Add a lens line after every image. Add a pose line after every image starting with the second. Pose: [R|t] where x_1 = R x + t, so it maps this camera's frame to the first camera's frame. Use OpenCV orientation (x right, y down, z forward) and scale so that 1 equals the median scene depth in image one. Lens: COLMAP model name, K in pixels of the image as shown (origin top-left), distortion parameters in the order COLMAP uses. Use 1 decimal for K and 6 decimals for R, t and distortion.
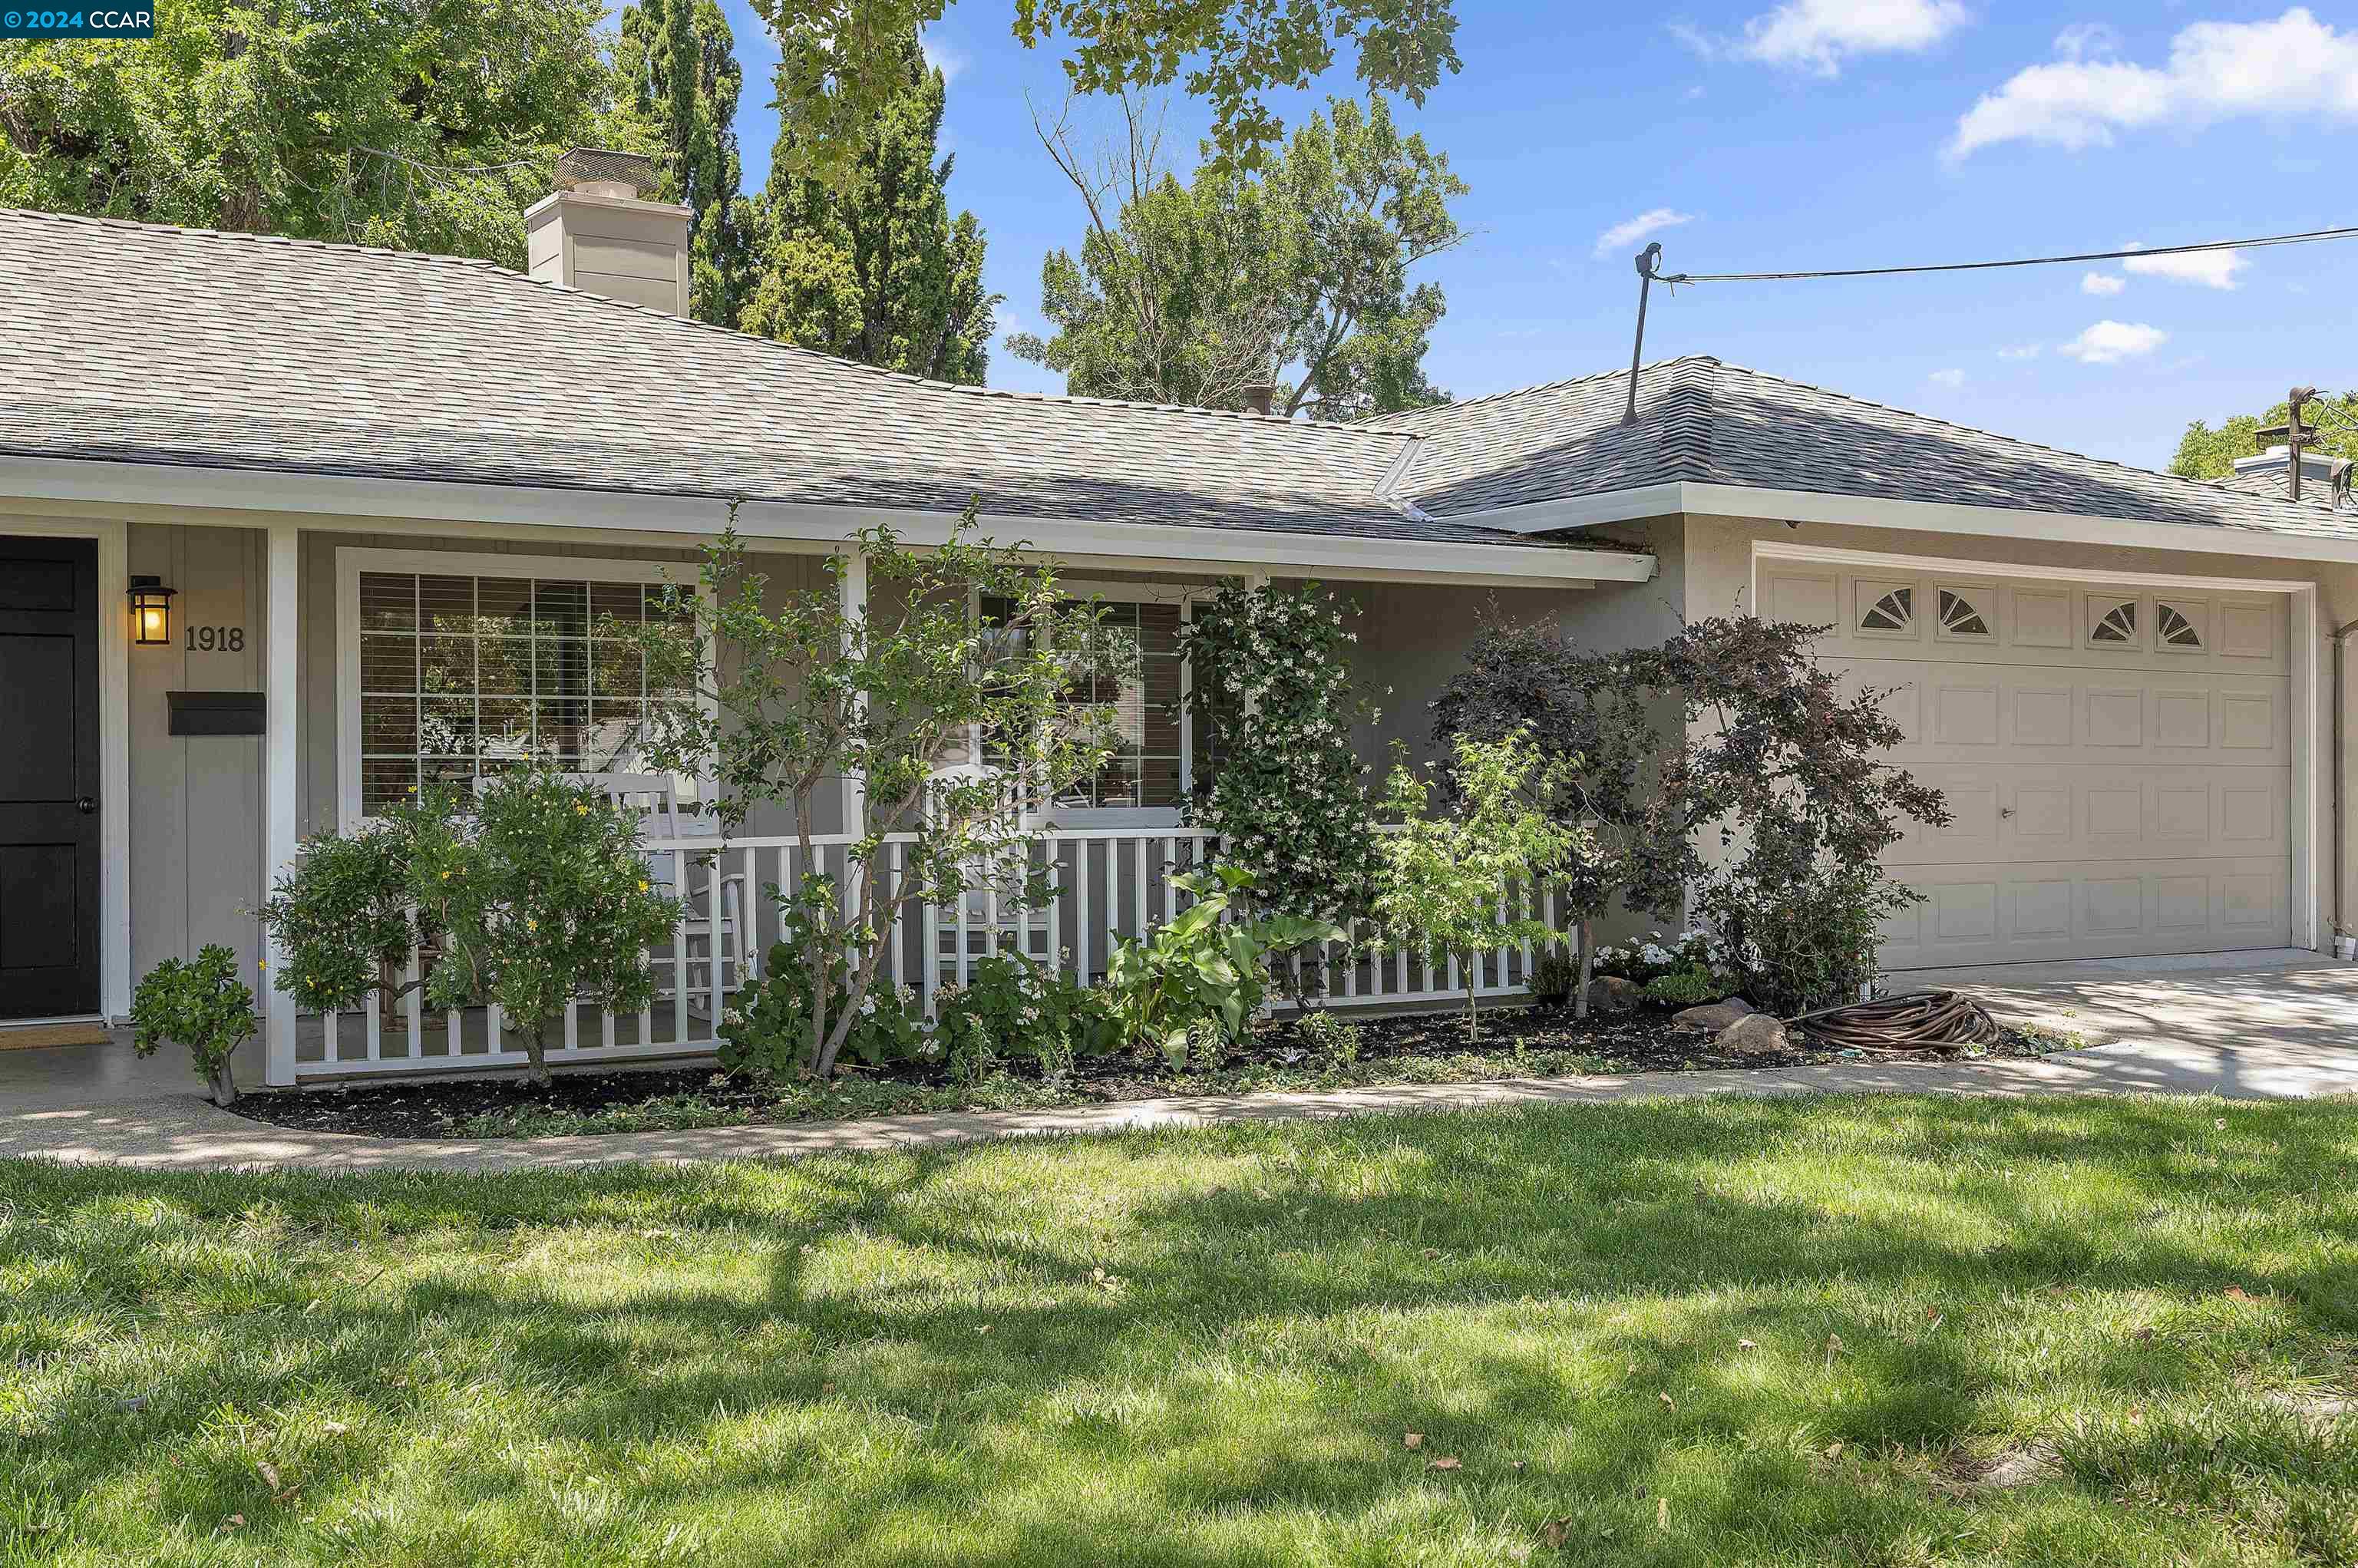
lens RADIAL K [[2474.4, 0, 1176.2], [0, 2474.4, 814.2], [0, 0, 1]] dist [-0.003273, -0.003531]
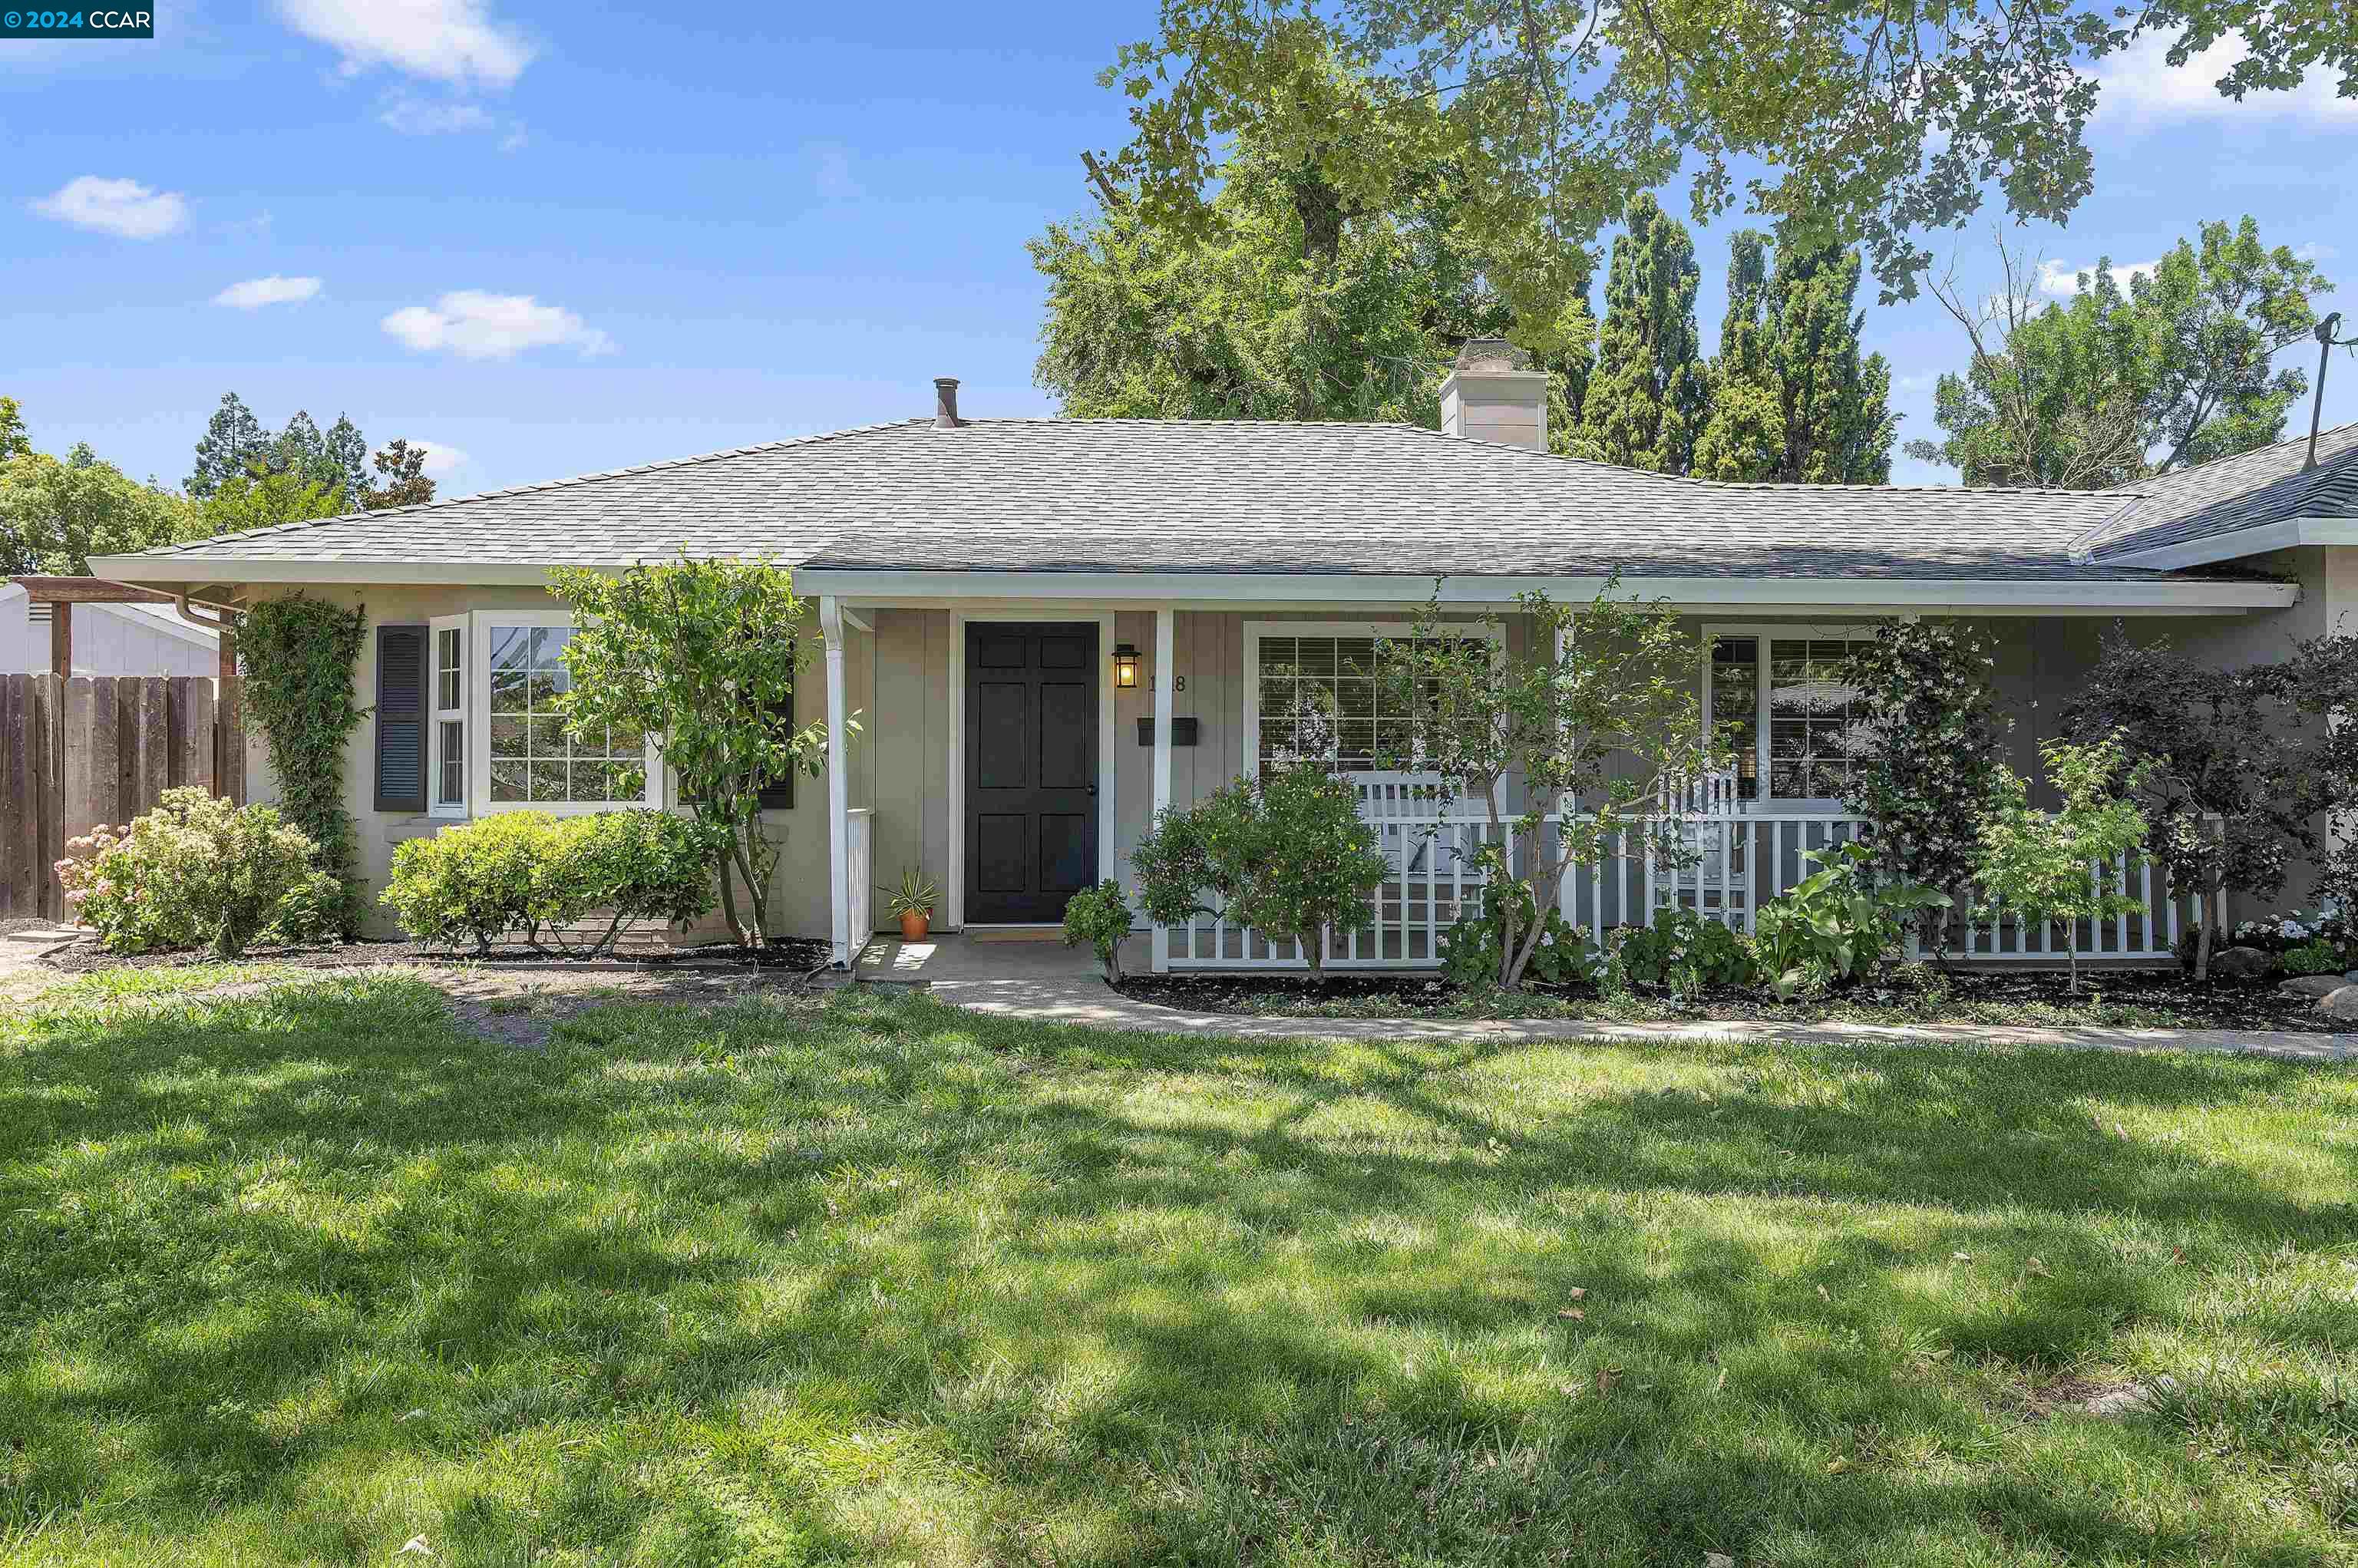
lens RADIAL K [[1730.4, 0, 1179.0], [0, 1730.4, 784.0], [0, 0, 1]] dist [-0.005463, 0.001140]
pose [[0.877398, 0.004698, -0.479741, 0.133026], [-0.010623, 0.999897, -0.009635, 0.002254], [0.479646, 0.013550, 0.877358, 0.049390]]
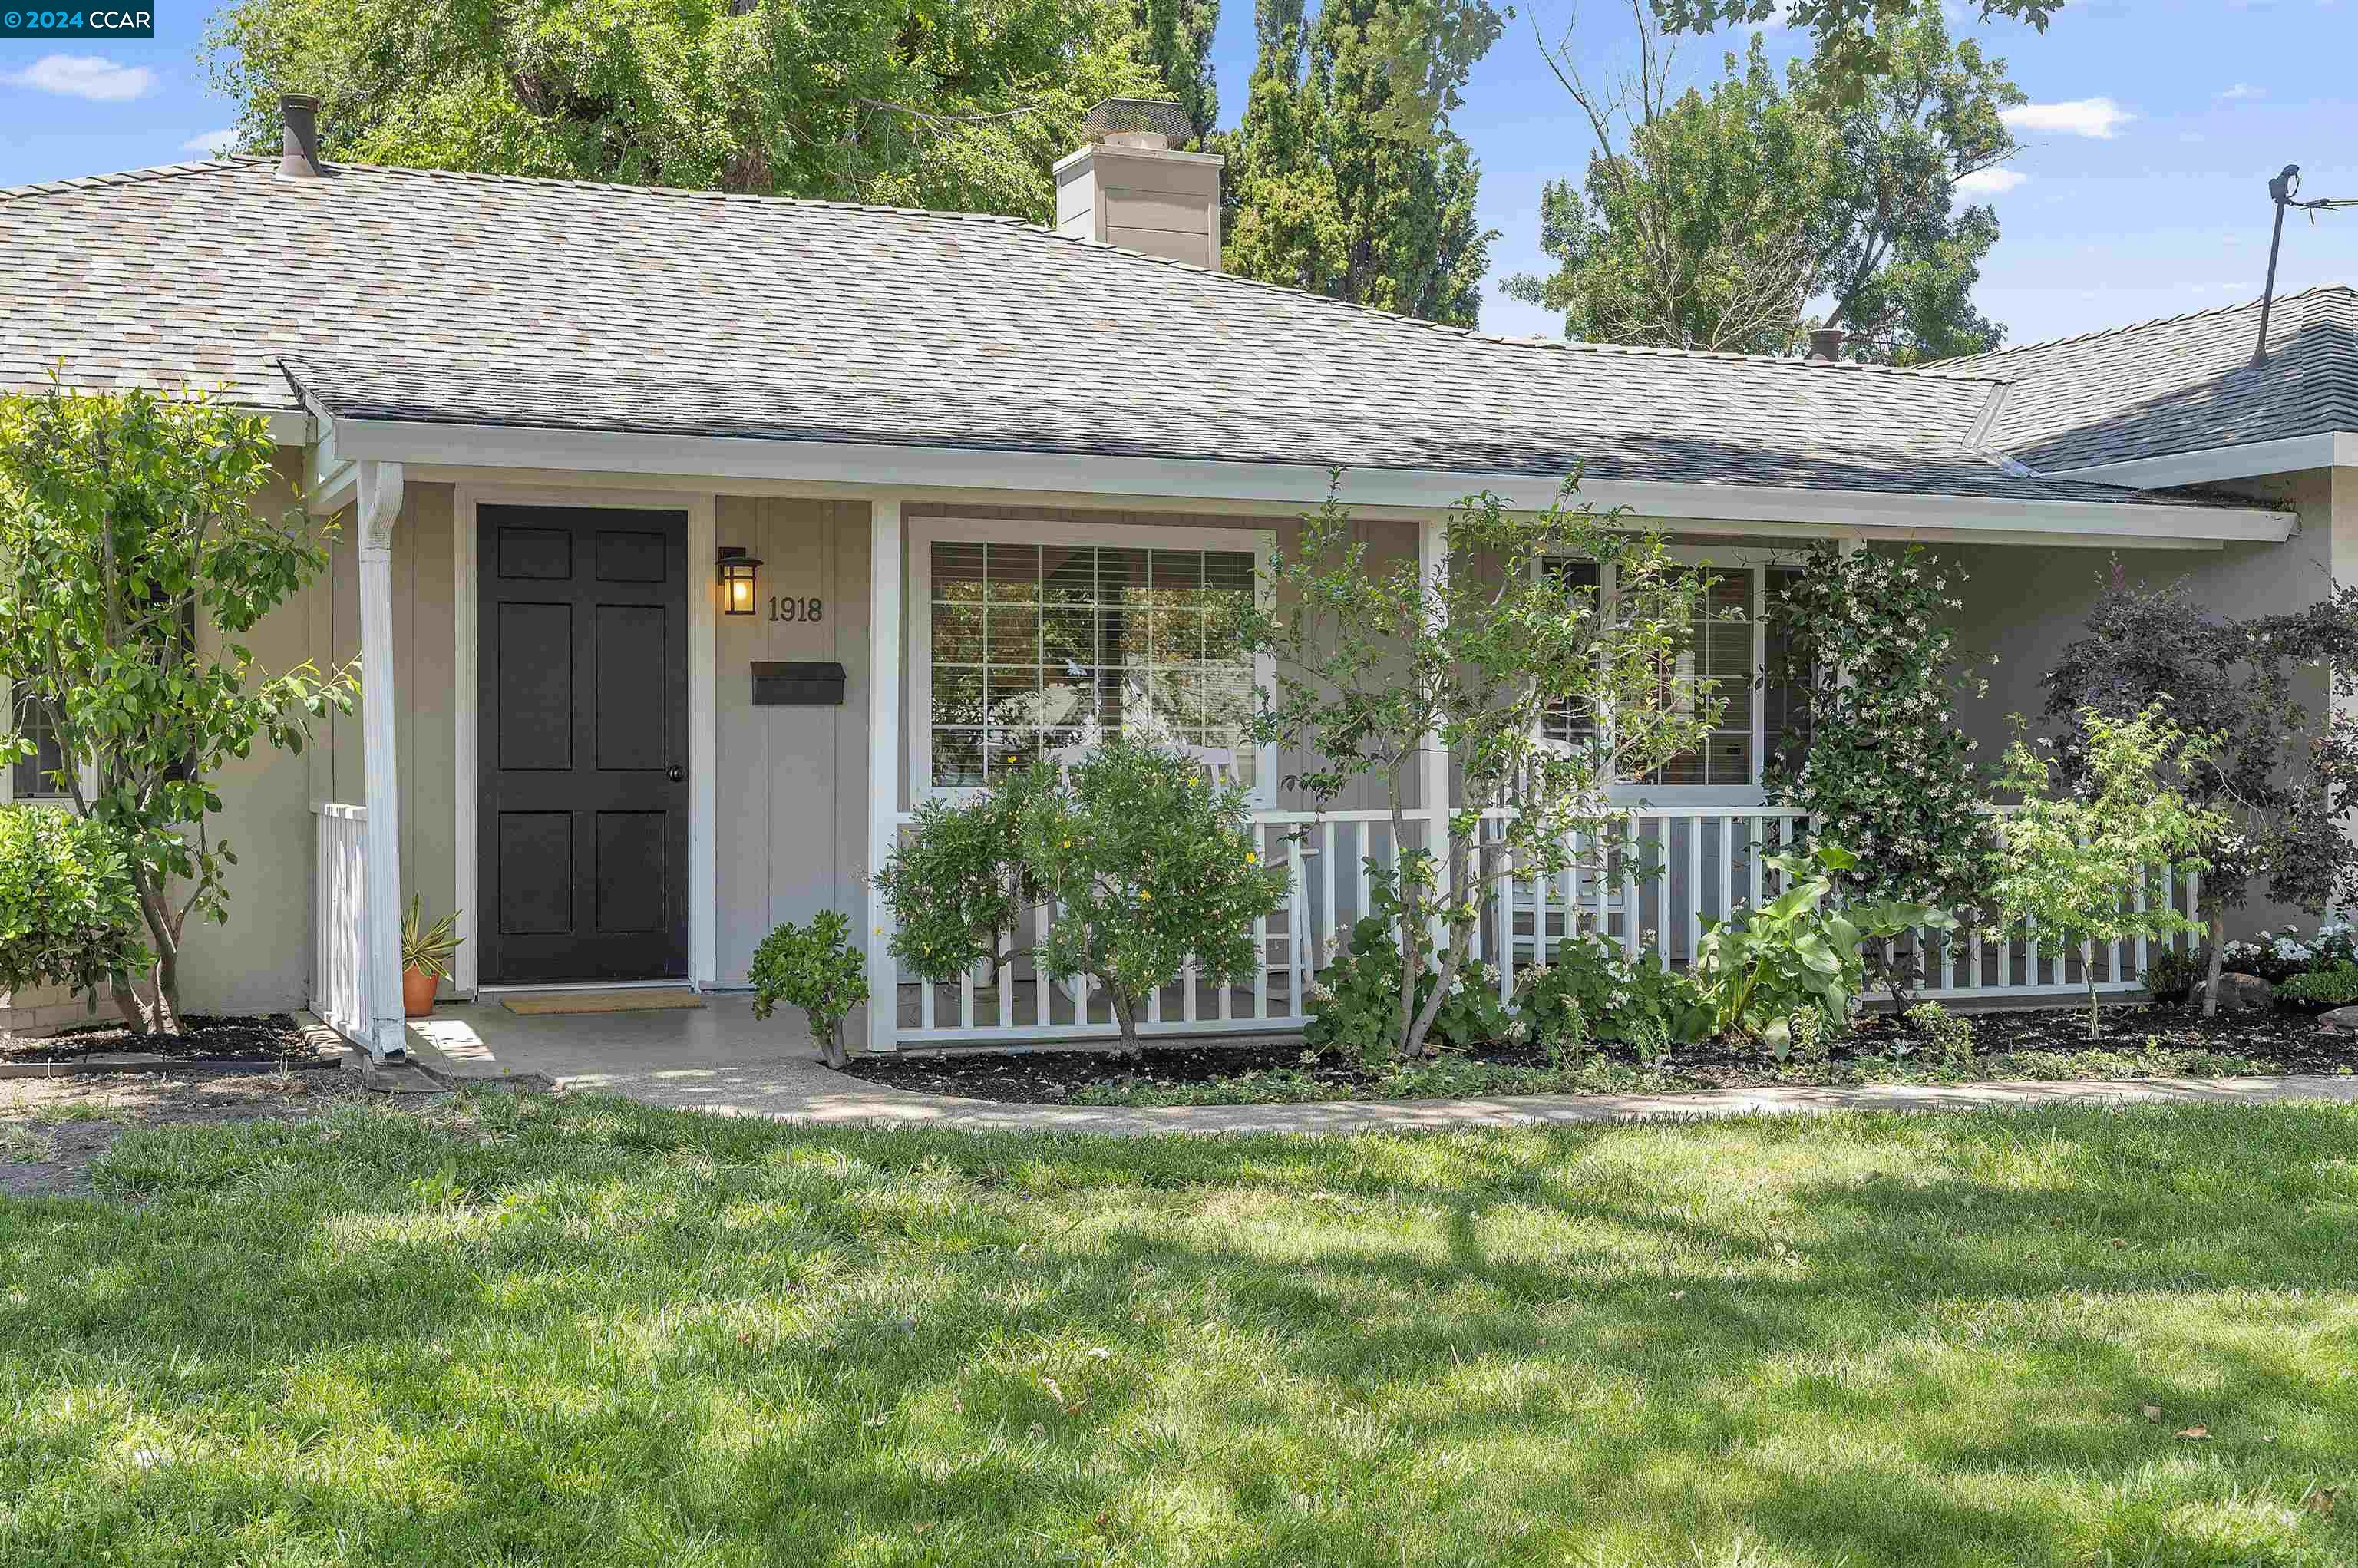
lens RADIAL K [[2702.2, 0, 1180.2], [0, 2702.2, 830.3], [0, 0, 1]] dist [-0.006528, 0.011795]
pose [[0.984987, 0.011194, -0.172264, -0.041755], [-0.008791, 0.999853, 0.014706, 0.001515], [0.172403, -0.012971, 0.984941, -0.055452]]
